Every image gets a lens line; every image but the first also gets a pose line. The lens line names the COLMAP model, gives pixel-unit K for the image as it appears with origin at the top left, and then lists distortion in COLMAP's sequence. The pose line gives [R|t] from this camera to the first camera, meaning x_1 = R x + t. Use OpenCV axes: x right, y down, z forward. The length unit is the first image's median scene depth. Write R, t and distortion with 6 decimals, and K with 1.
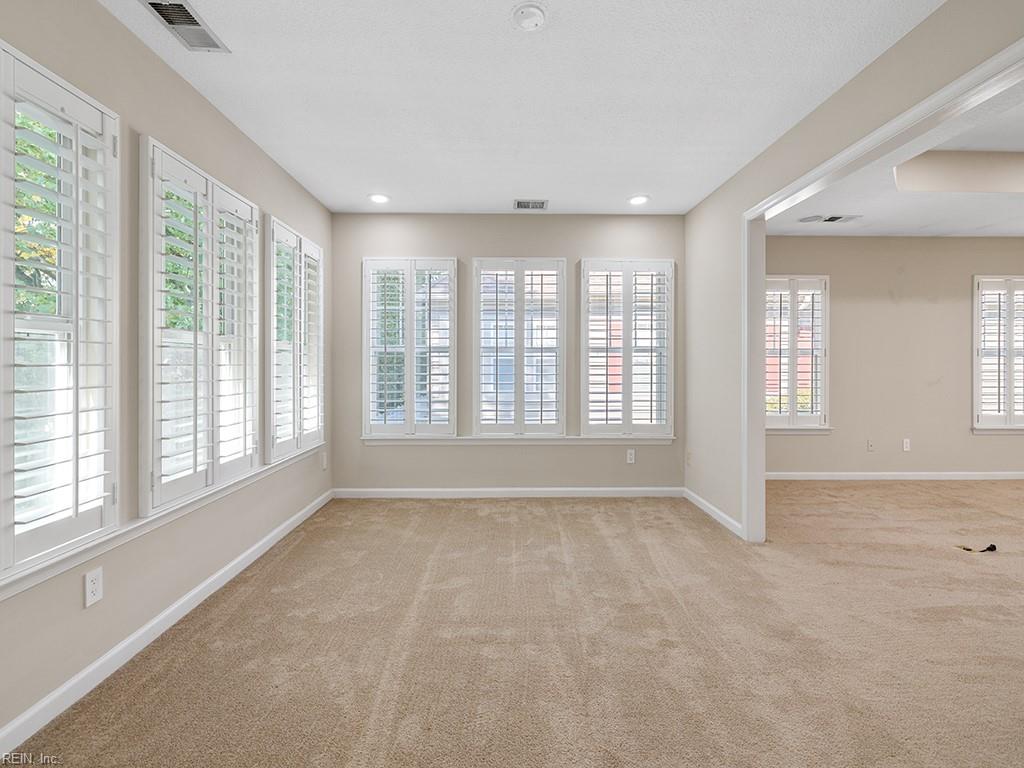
lens RADIAL K [[450.2, 0, 513.0], [0, 450.2, 362.7], [0, 0, 1]] dist [0.000209, 0.000071]
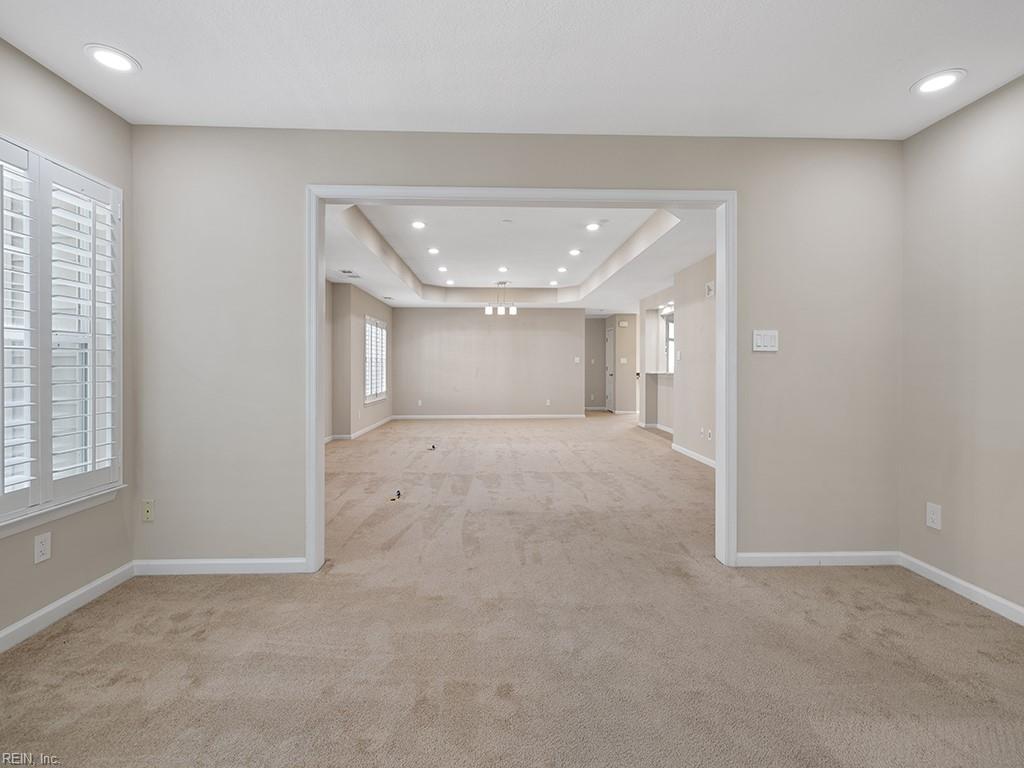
lens RADIAL K [[432.3, 0, 509.8], [0, 432.3, 368.8], [0, 0, 1]] dist [-0.001034, 0.000271]
pose [[-0.012211, -0.007293, 0.999899, -0.232700], [-0.000772, 0.999973, 0.007284, 0.004467], [-0.999925, -0.000683, -0.012217, 0.496630]]
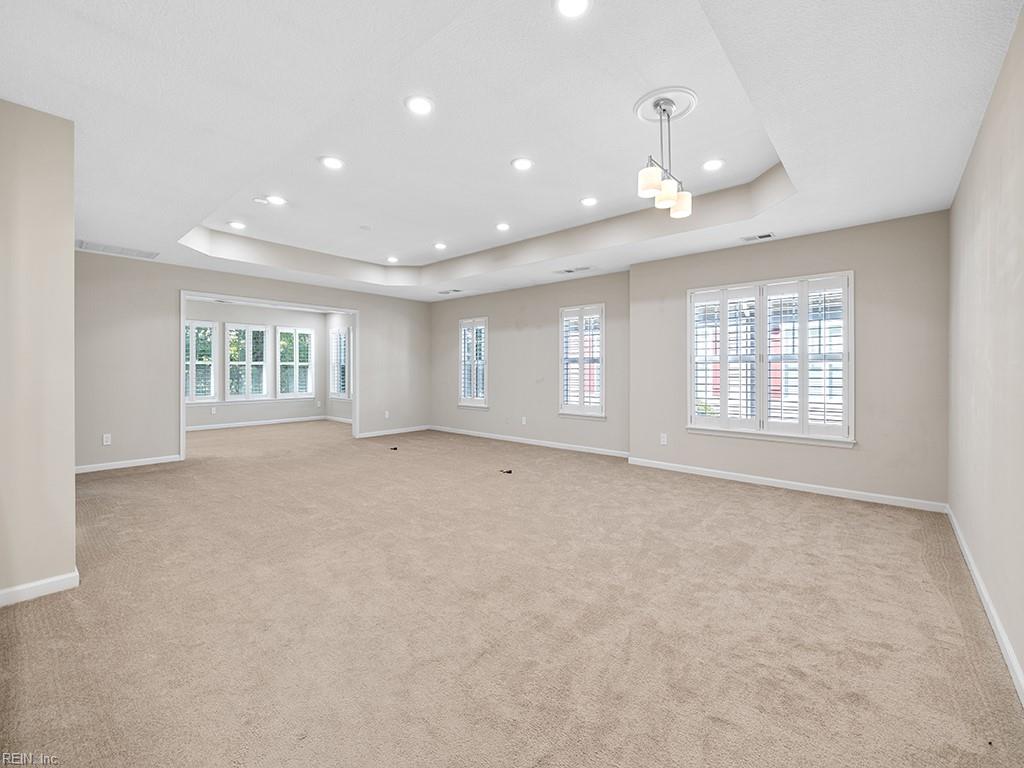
lens RADIAL K [[432.3, 0, 509.8], [0, 432.3, 368.8], [0, 0, 1]] dist [-0.001034, 0.000271]
pose [[0.733486, -0.003890, -0.679693, 2.198224], [0.000336, 0.999986, -0.005360, 0.011045], [0.679704, 0.003703, 0.733477, -0.157077]]
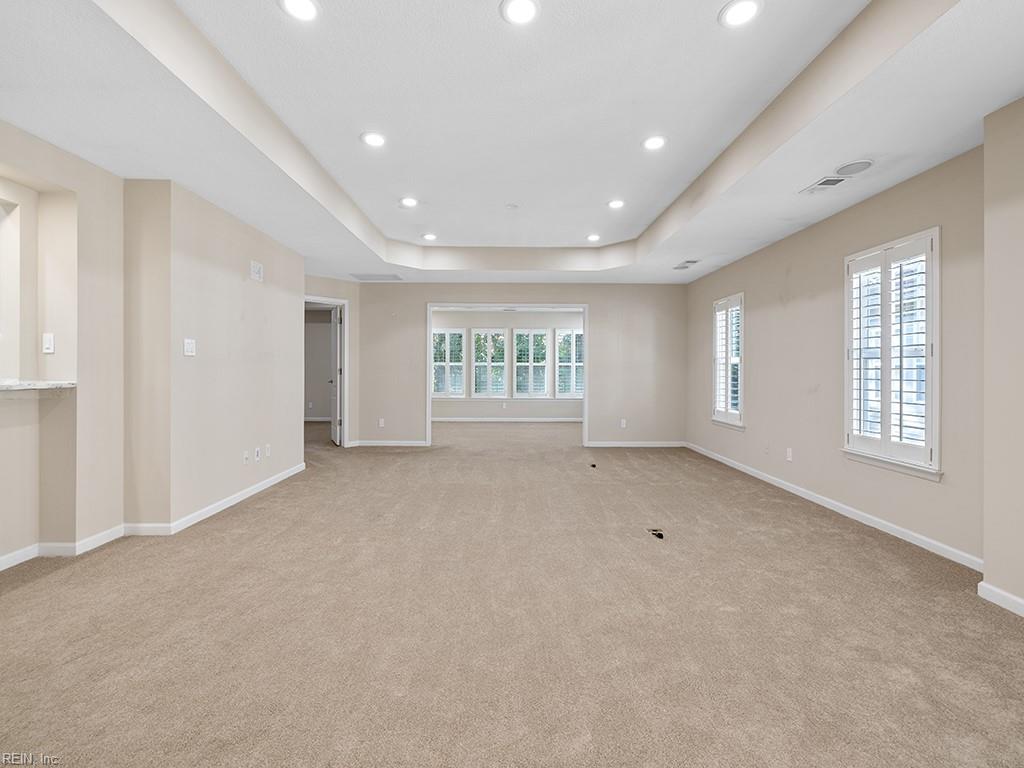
lens RADIAL K [[429.7, 0, 509.9], [0, 429.7, 372.4], [0, 0, 1]] dist [-0.000926, -0.000209]
pose [[-0.015765, 0.002785, -0.999872, 2.119716], [-0.004071, 0.999988, 0.002849, 0.009257], [0.999867, 0.004116, -0.015753, 0.500843]]
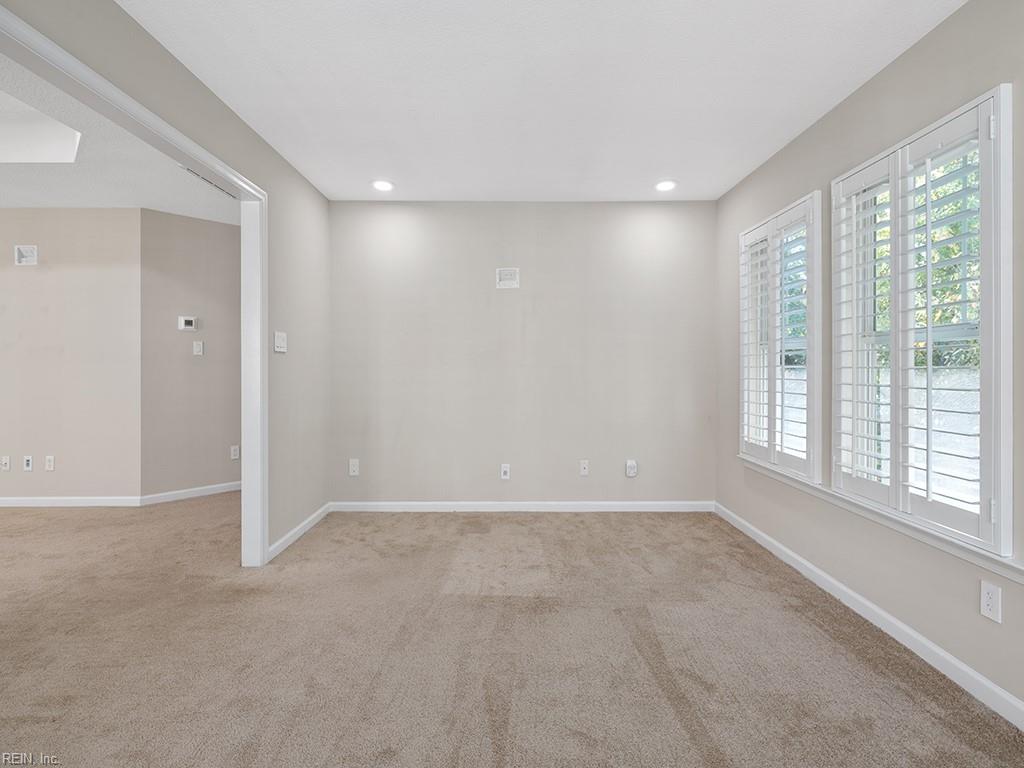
lens RADIAL K [[467.1, 0, 509.7], [0, 467.1, 367.7], [0, 0, 1]] dist [0.000838, -0.000181]
pose [[-0.999826, -0.003259, 0.018390, 0.025813], [-0.003179, 0.999985, 0.004391, 0.003640], [-0.018404, 0.004332, -0.999821, 0.852031]]
